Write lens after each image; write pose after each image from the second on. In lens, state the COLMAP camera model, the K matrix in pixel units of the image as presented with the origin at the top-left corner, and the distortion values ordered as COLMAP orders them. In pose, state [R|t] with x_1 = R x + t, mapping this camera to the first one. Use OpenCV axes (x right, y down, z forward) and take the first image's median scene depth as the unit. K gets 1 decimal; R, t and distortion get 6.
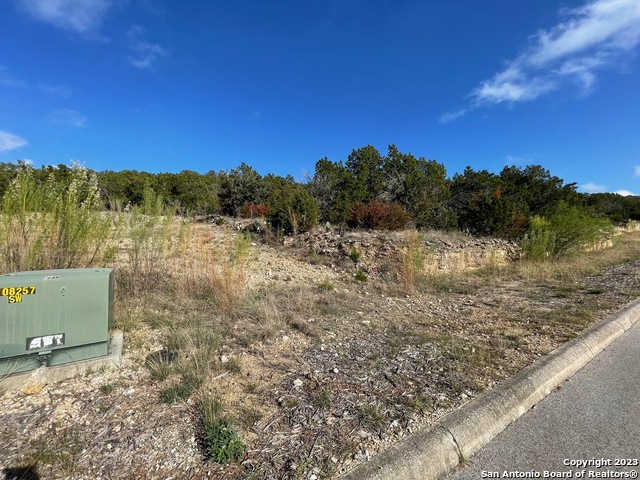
lens RADIAL K [[260.5, 0, 321.0], [0, 260.5, 240.1], [0, 0, 1]] dist [0.009991, -0.000149]
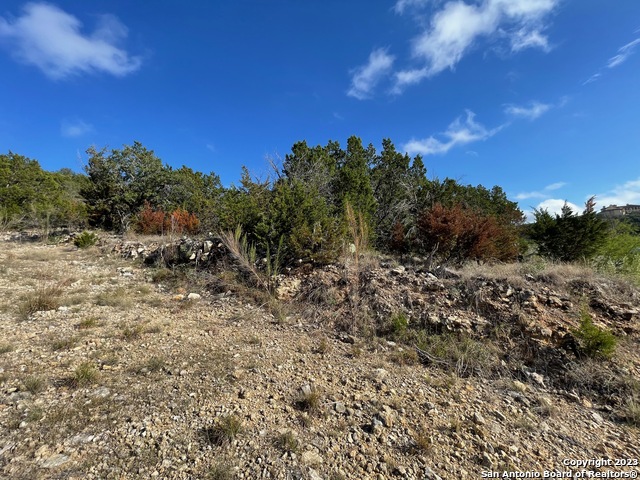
lens RADIAL K [[260.5, 0, 318.2], [0, 260.5, 239.2], [0, 0, 1]] dist [0.009991, -0.000149]
pose [[0.929396, 0.014203, 0.368811, -0.155020], [0.015626, 0.996849, -0.077767, -0.026272], [-0.368754, 0.078040, 0.926245, 0.363605]]
